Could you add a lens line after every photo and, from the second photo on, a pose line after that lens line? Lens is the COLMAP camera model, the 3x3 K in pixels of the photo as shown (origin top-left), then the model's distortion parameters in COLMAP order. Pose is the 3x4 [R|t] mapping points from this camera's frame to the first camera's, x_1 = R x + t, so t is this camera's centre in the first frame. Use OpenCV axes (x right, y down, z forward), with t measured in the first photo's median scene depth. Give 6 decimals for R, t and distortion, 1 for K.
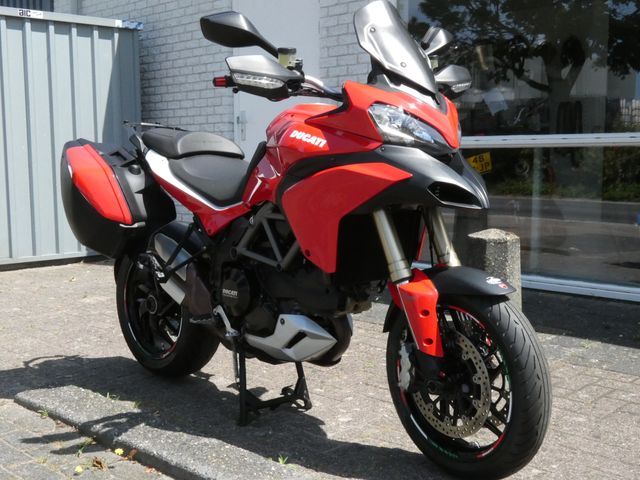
lens RADIAL K [[835.3, 0, 320.0], [0, 835.3, 240.0], [0, 0, 1]] dist [0.000955, -0.023403]
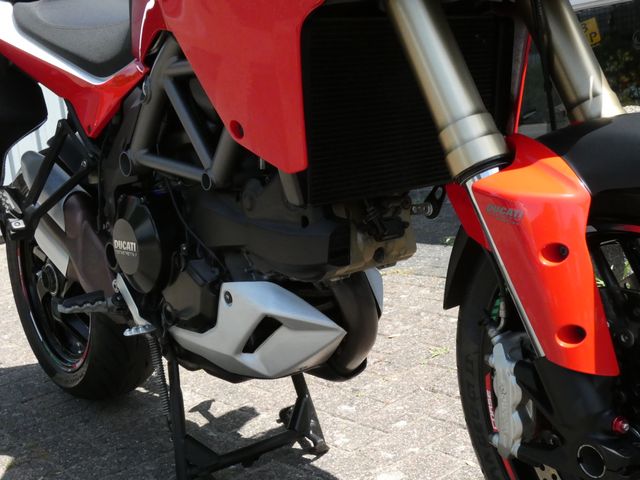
lens RADIAL K [[835.3, 0, 320.0], [0, 835.3, 240.0], [0, 0, 1]] dist [0.000955, -0.023403]
pose [[0.991710, -0.085511, -0.095914, 0.053288], [0.090559, 0.994657, 0.049568, 0.047527], [0.091163, -0.057843, 0.994155, 0.548292]]
